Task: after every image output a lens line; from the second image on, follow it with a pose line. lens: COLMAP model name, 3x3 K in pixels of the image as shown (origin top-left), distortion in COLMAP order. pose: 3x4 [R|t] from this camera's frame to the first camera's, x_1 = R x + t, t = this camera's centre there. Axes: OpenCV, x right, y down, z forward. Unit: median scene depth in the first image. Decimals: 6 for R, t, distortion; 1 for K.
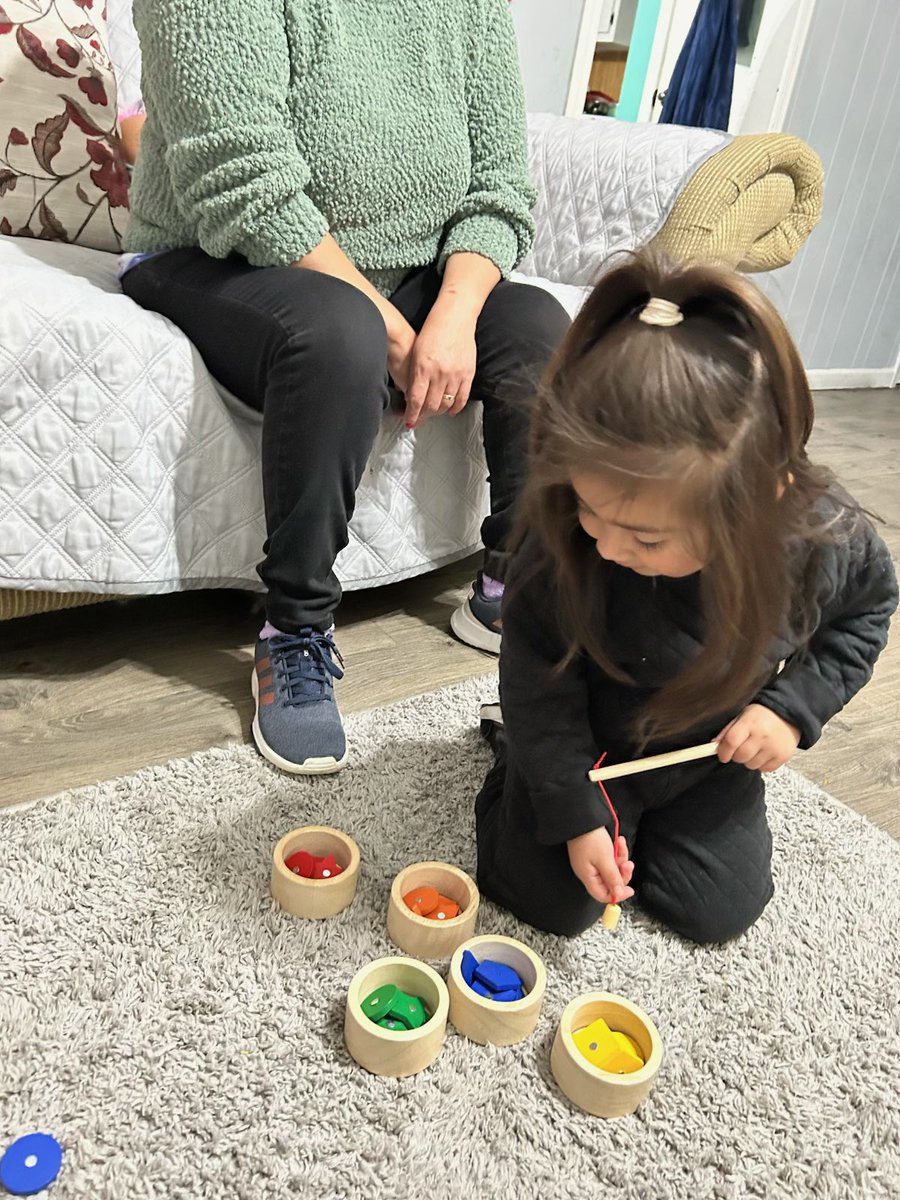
lens RADIAL K [[941.0, 0, 450.0], [0, 941.0, 600.0], [0, 0, 1]] dist [0.005383, -0.013751]
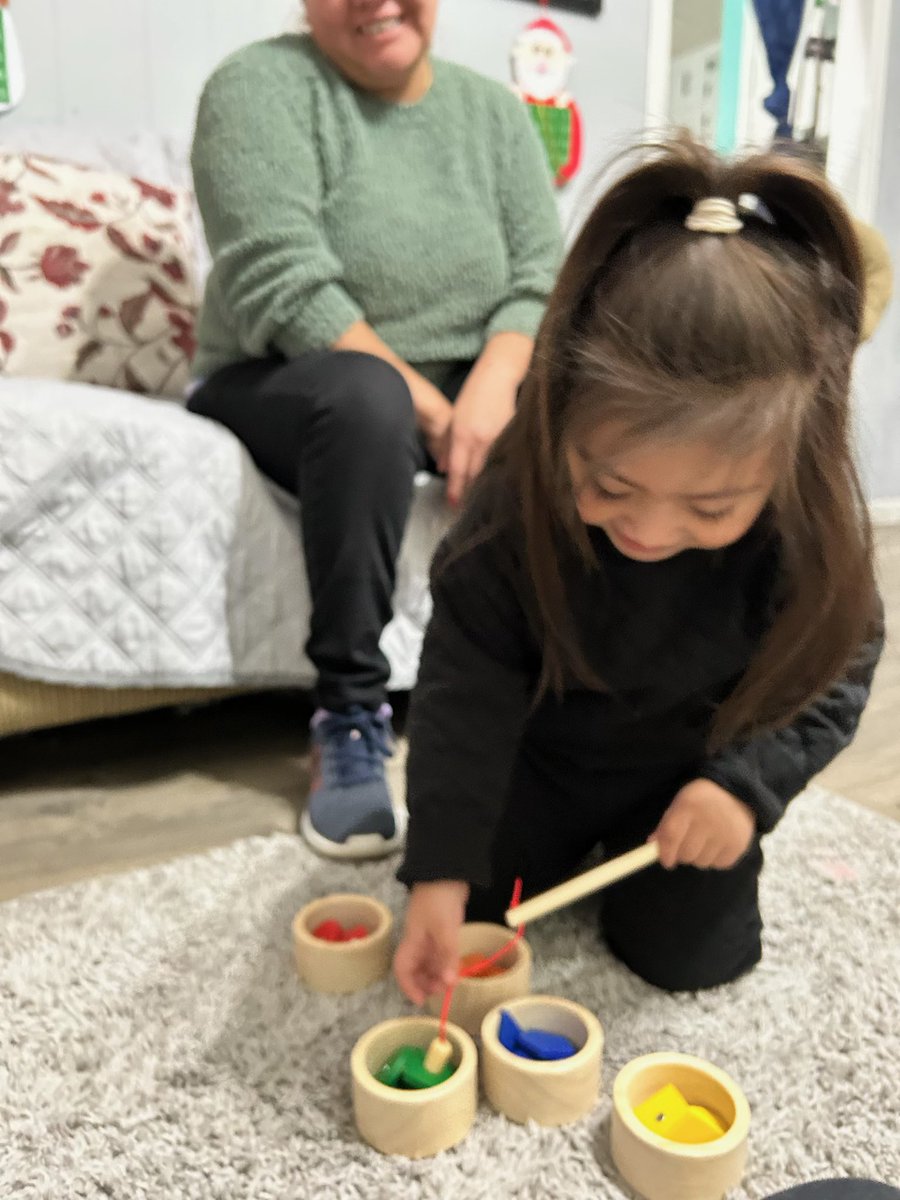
lens RADIAL K [[956.3, 0, 440.8], [0, 956.3, 596.0], [0, 0, 1]] dist [-0.010748, -0.019600]
pose [[0.981075, -0.102890, -0.164032, 0.106600], [0.061669, 0.969059, -0.239002, 0.167869], [0.183547, 0.224363, 0.957064, 0.084500]]
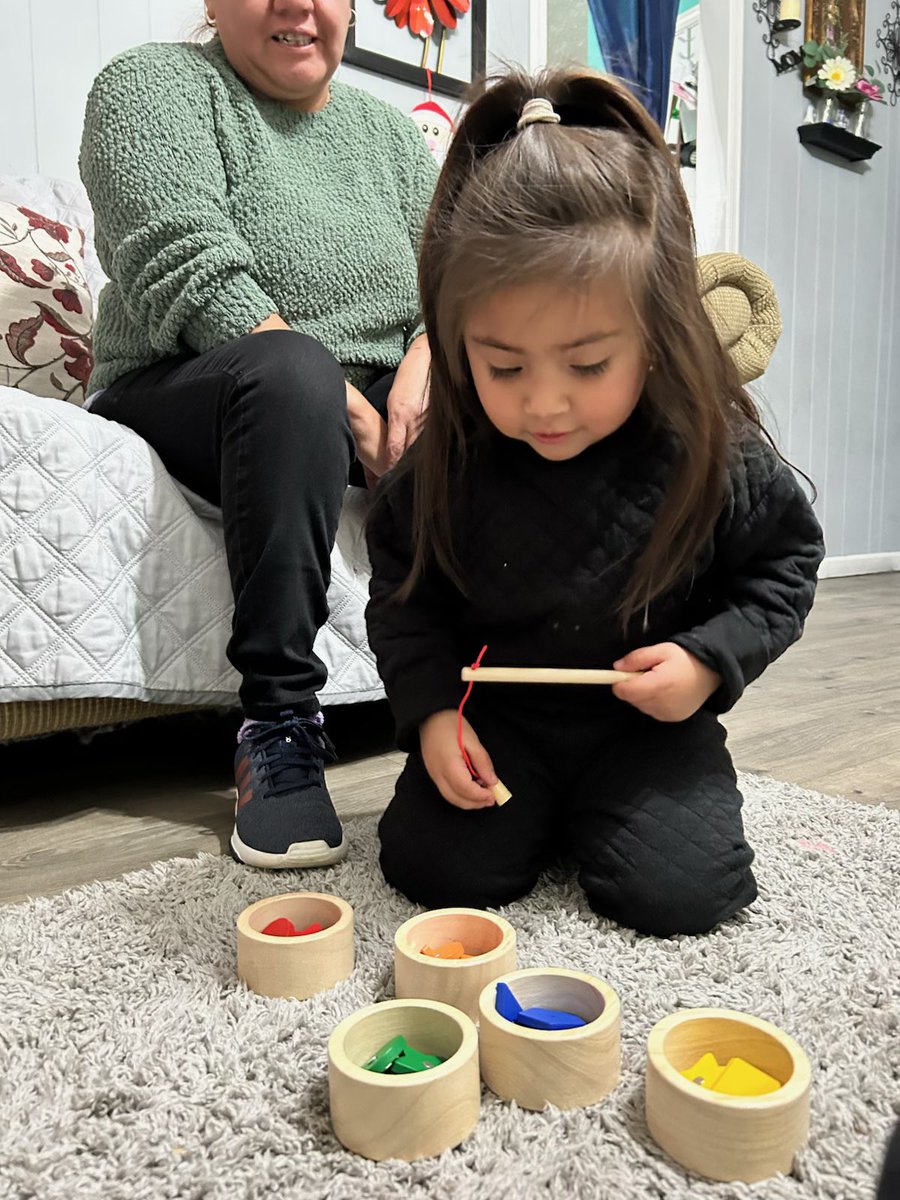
lens RADIAL K [[941.0, 0, 450.0], [0, 941.0, 600.0], [0, 0, 1]] dist [0.005383, -0.013751]
pose [[0.988241, -0.151015, -0.023973, 0.031147], [0.134553, 0.933347, -0.332804, 0.258615], [0.072633, 0.325665, 0.942691, 0.189092]]
